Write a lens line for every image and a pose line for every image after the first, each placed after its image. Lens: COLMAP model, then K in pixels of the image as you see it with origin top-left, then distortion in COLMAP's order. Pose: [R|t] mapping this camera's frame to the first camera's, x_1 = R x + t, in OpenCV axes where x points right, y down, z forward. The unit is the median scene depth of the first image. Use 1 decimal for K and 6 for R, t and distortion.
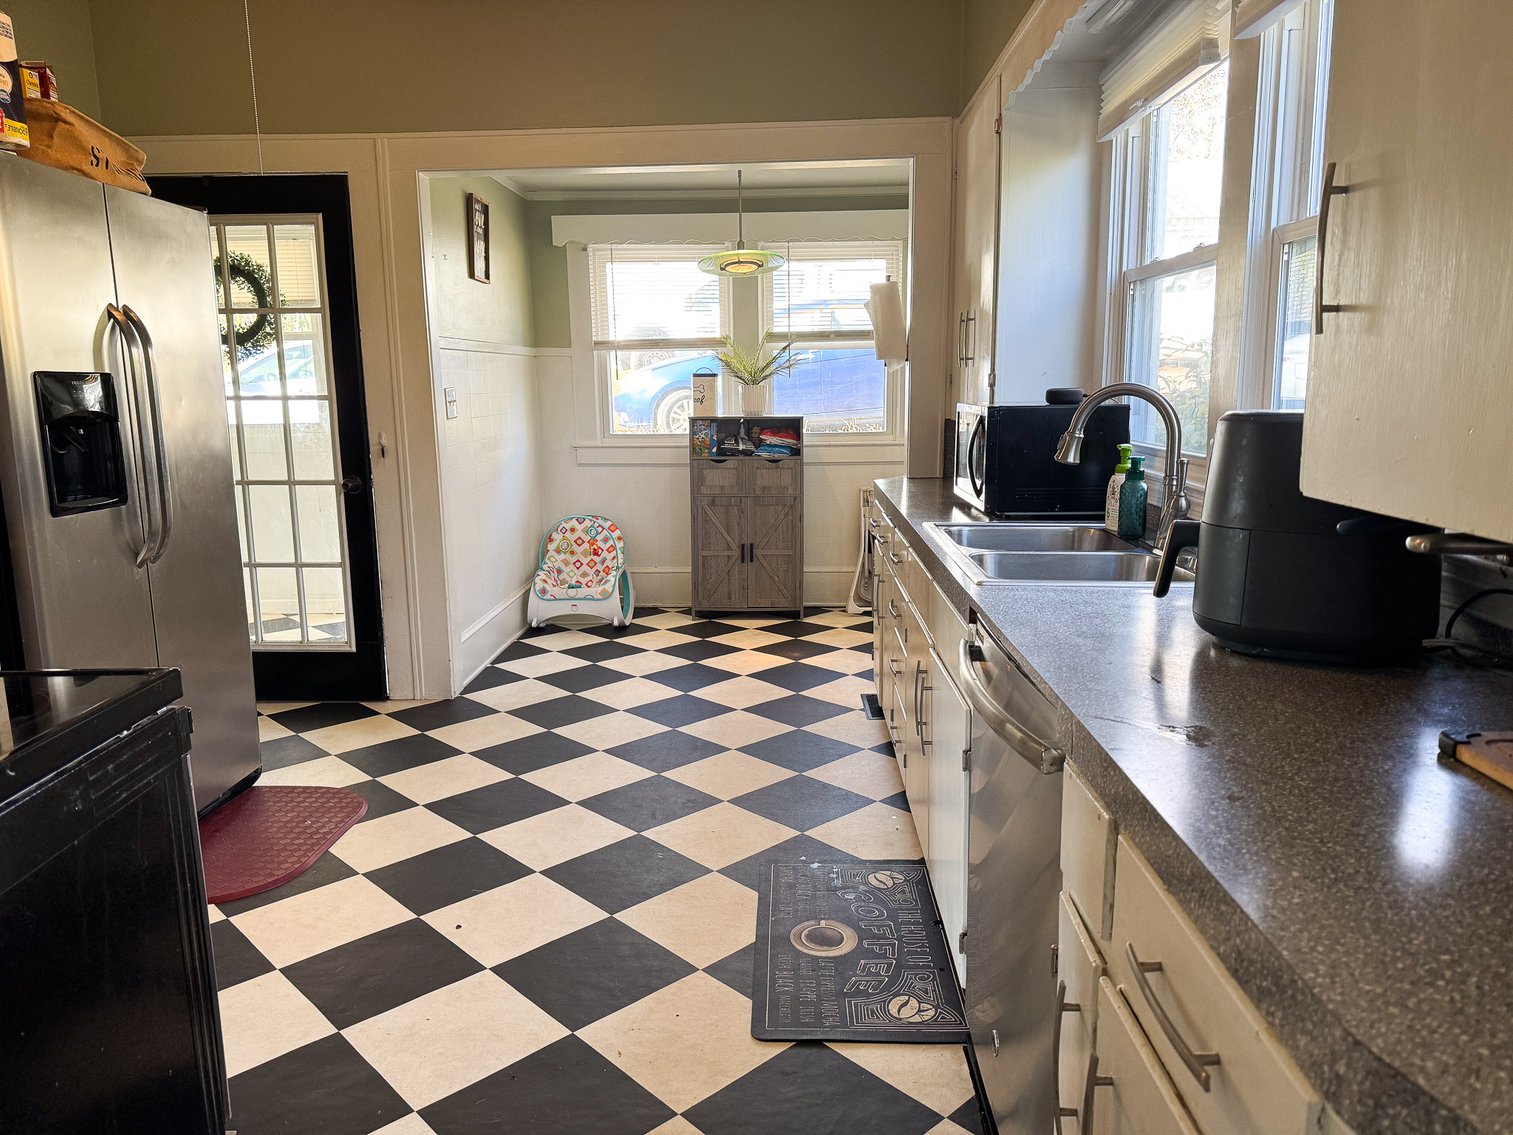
lens RADIAL K [[1069.7, 0, 756.5], [0, 1069.7, 567.5], [0, 0, 1]] dist [0.072231, -0.097335]
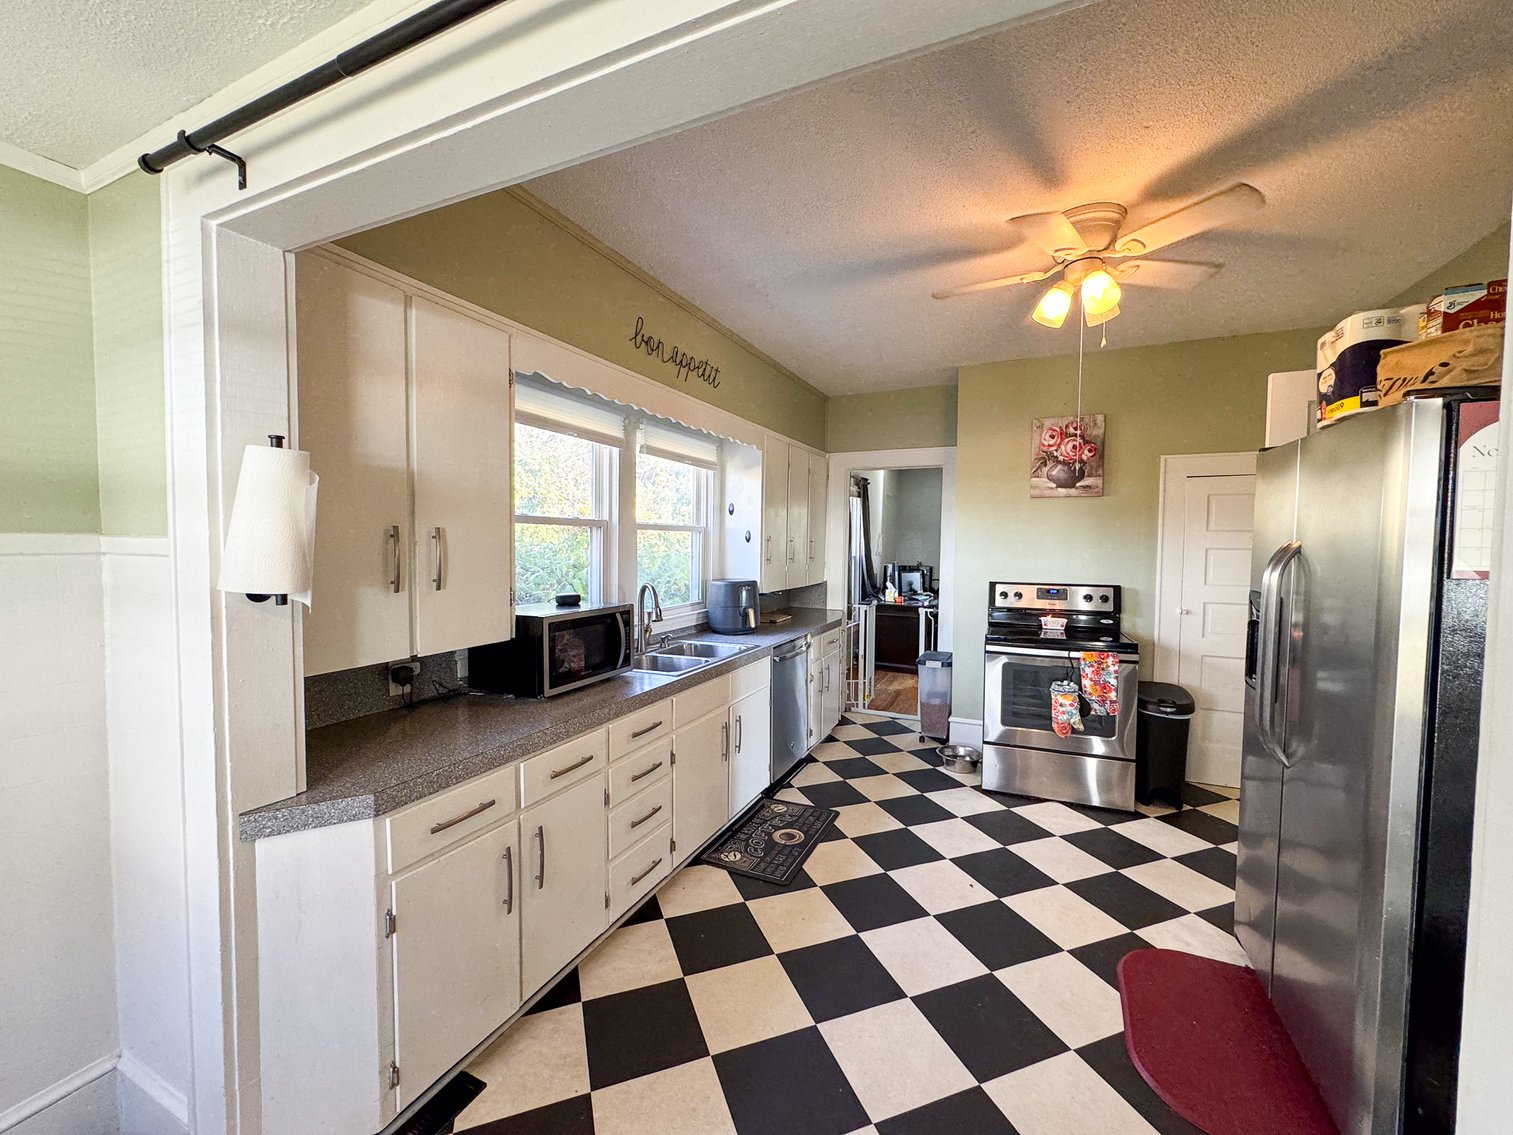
lens RADIAL K [[602.9, 0, 756.5], [0, 602.9, 567.5], [0, 0, 1]] dist [-0.001443, 0.000313]
pose [[-0.919426, -0.009493, 0.393148, -0.329519], [0.071634, 0.978941, 0.191162, -0.395657], [-0.386683, 0.203922, -0.899384, 1.895887]]
